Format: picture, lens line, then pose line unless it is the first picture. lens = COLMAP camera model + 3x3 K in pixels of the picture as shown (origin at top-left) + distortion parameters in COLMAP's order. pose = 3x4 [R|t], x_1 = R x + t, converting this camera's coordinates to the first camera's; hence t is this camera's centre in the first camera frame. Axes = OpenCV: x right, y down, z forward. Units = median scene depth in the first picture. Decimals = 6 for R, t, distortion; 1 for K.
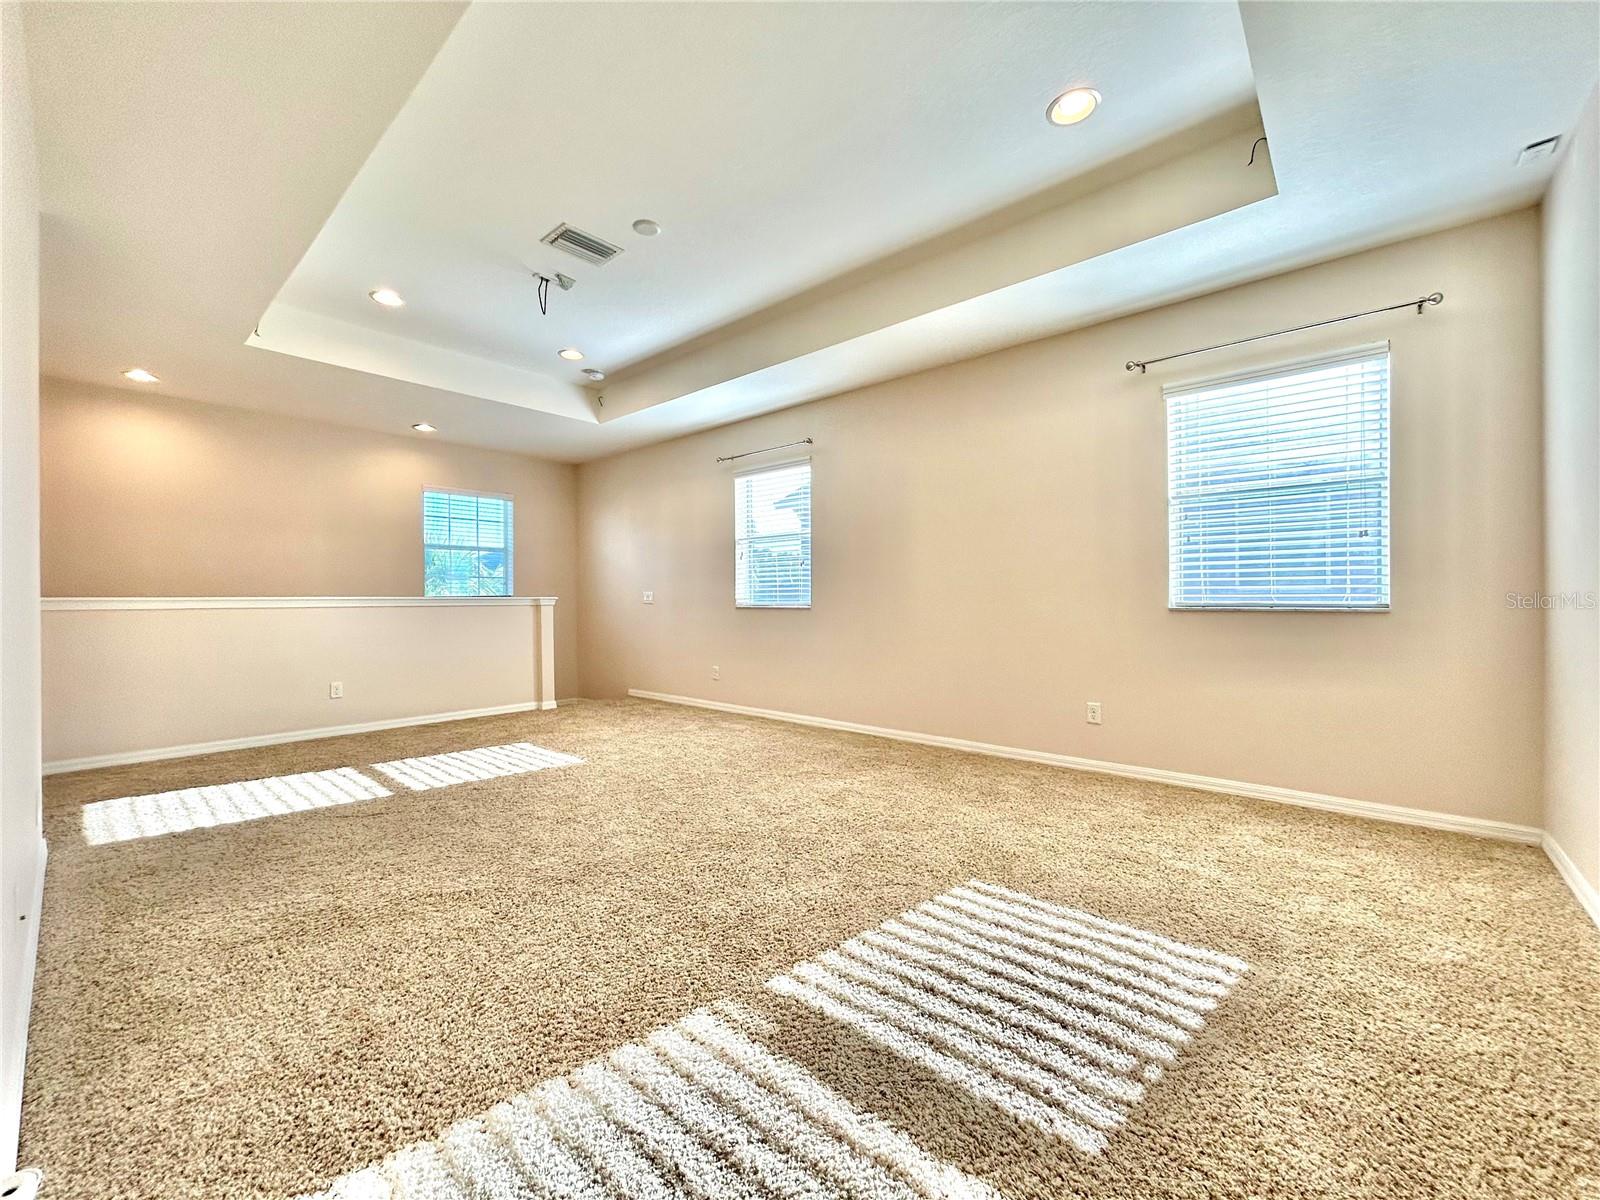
lens RADIAL K [[641.0, 0, 798.4], [0, 641.0, 601.4], [0, 0, 1]] dist [-0.002237, 0.000547]
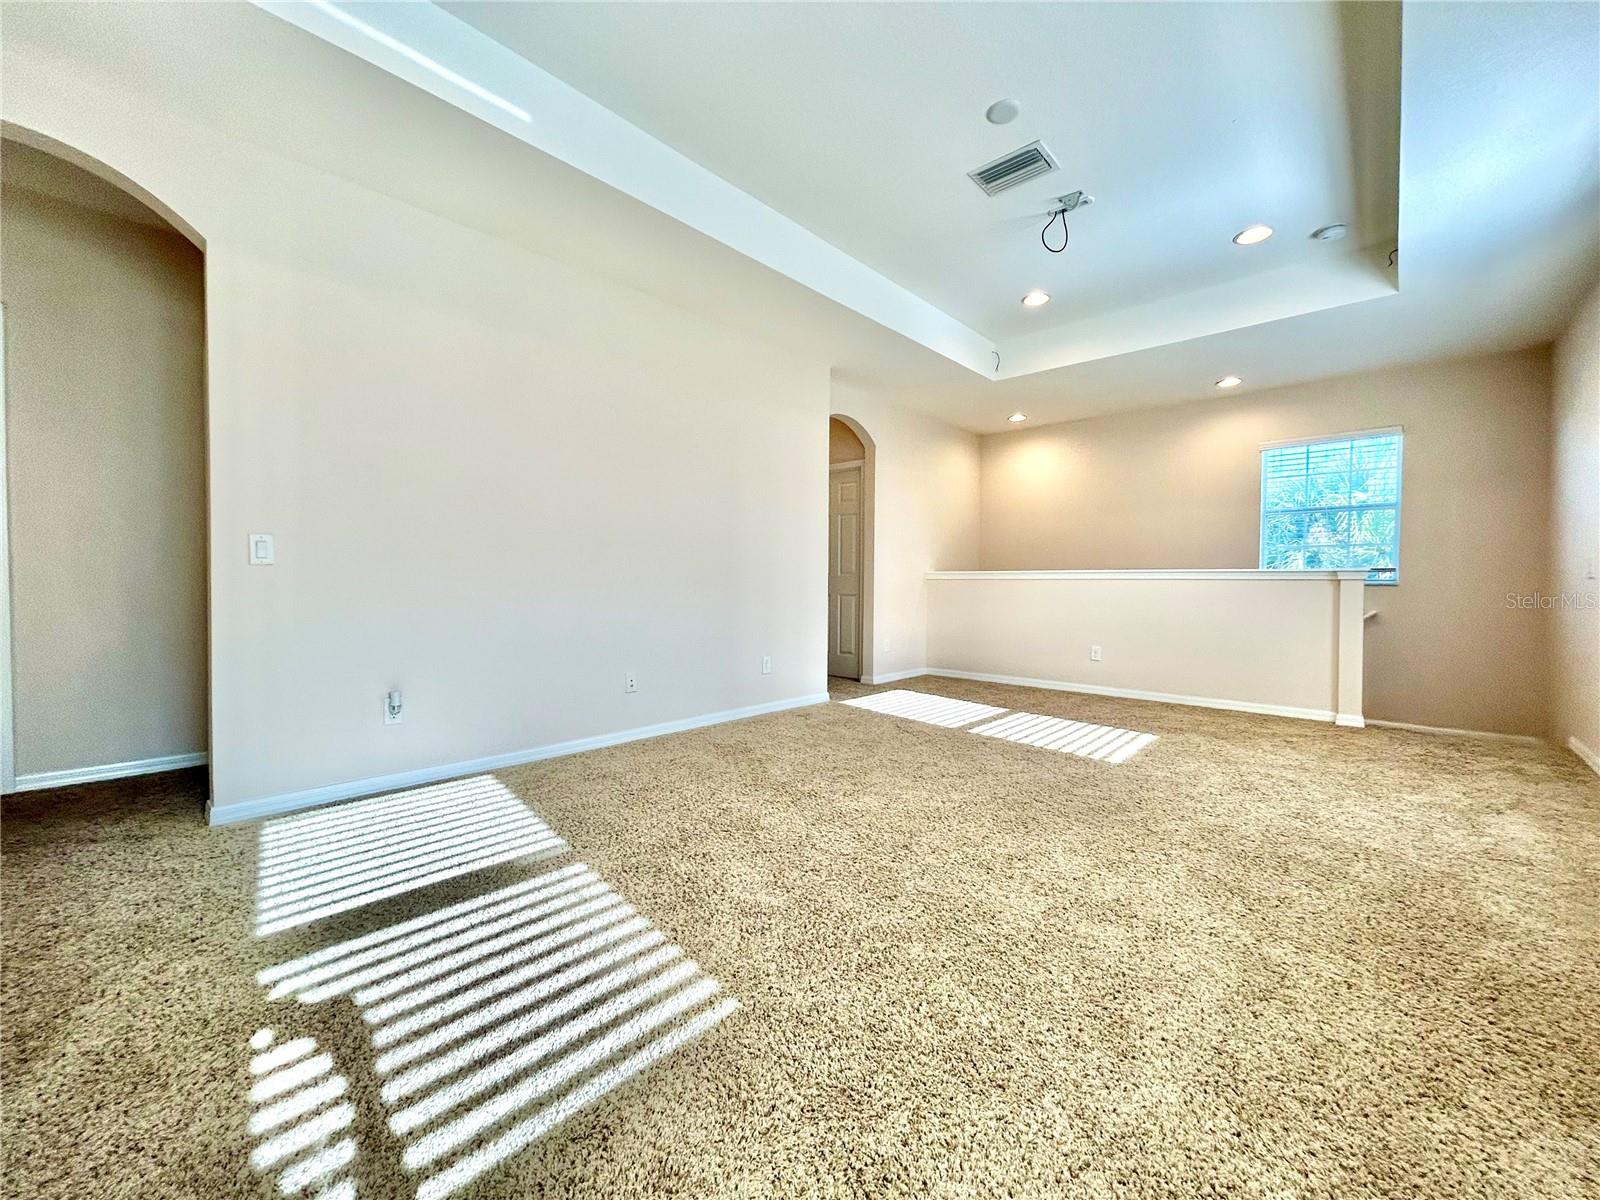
lens RADIAL K [[641.0, 0, 798.4], [0, 641.0, 601.4], [0, 0, 1]] dist [-0.002237, 0.000547]
pose [[-0.015946, 0.033463, -0.999313, 0.558894], [-0.007764, 0.999406, 0.033590, 0.019310], [0.999843, 0.008294, -0.015677, 0.684227]]
